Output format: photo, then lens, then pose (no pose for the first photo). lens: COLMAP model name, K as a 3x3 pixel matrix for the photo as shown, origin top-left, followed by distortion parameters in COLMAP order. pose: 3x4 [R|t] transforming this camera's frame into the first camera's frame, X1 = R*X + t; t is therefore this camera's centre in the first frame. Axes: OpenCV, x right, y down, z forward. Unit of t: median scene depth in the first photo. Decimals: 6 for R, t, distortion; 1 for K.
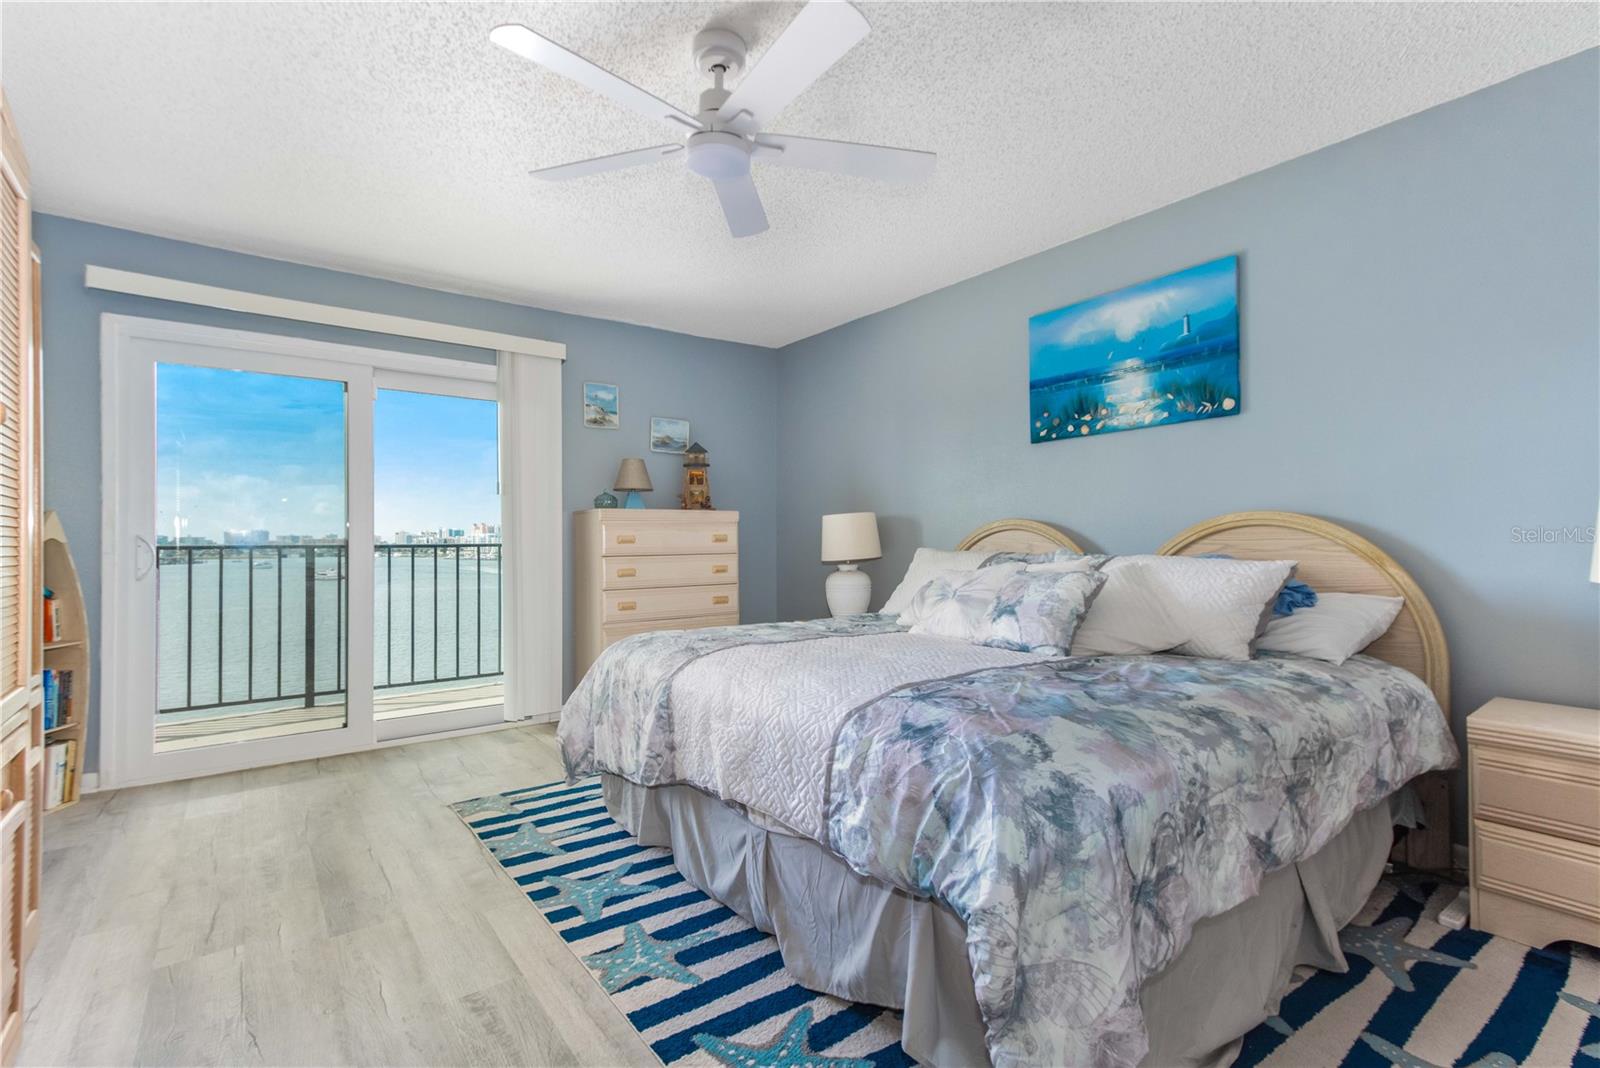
lens RADIAL K [[733.3, 0, 781.5], [0, 733.3, 524.4], [0, 0, 1]] dist [0.027301, 0.000227]
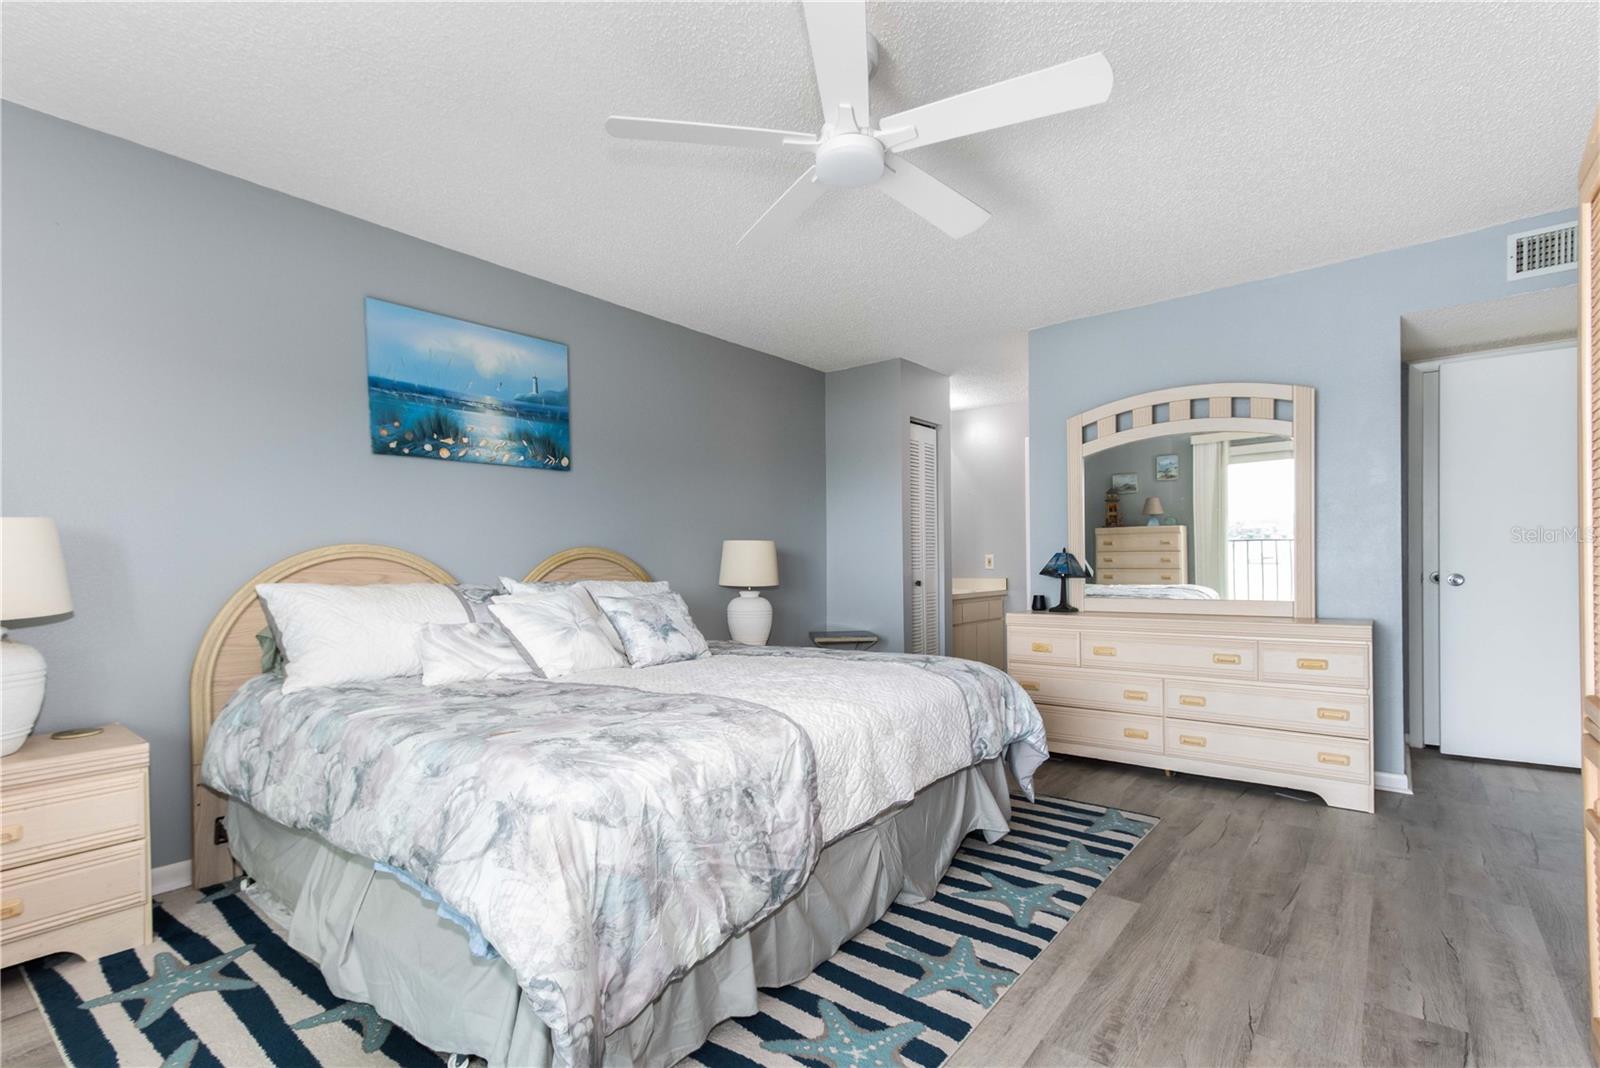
lens RADIAL K [[747.5, 0, 771.6], [0, 747.5, 571.4], [0, 0, 1]] dist [0.018797, -0.000078]
pose [[-0.244278, 0.000329, 0.969705, -0.689020], [-0.009711, 0.999949, -0.002785, 0.023420], [-0.969657, -0.010097, -0.244262, 0.919860]]
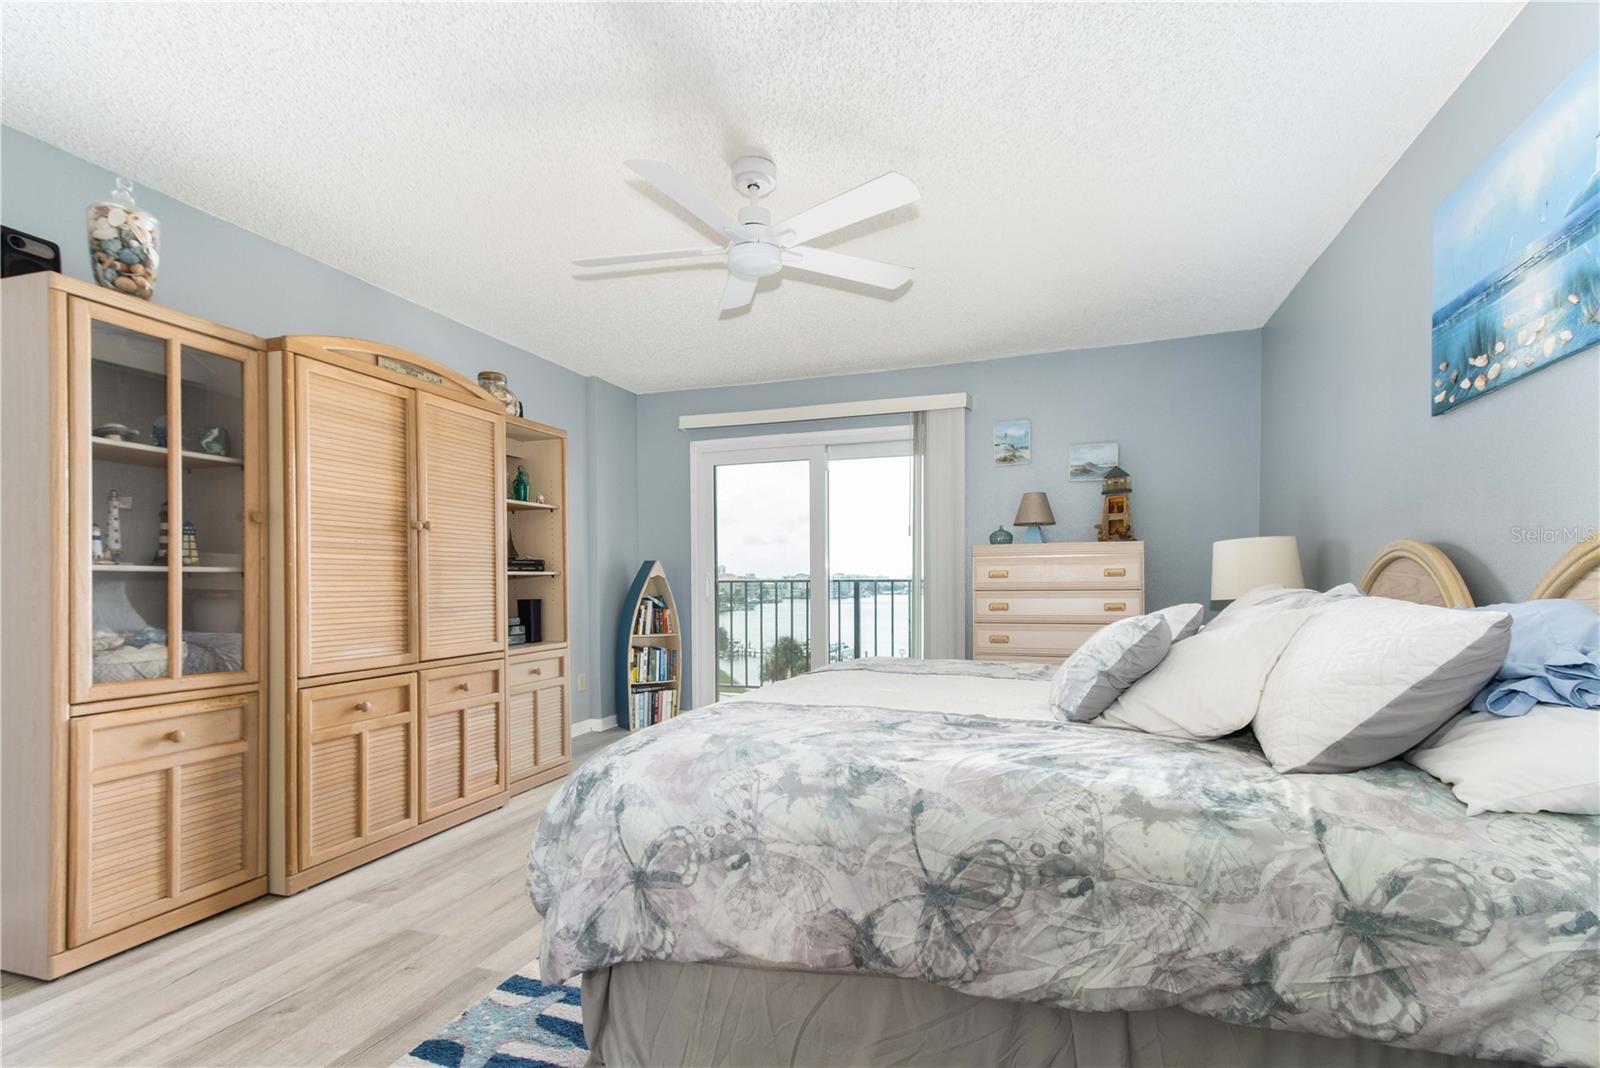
lens RADIAL K [[747.5, 0, 771.6], [0, 747.5, 571.4], [0, 0, 1]] dist [0.018797, -0.000078]
pose [[0.557889, -0.008039, -0.829876, 0.662380], [0.021863, 0.999748, 0.005013, 0.005415], [0.829627, -0.020940, 0.557925, 0.222193]]
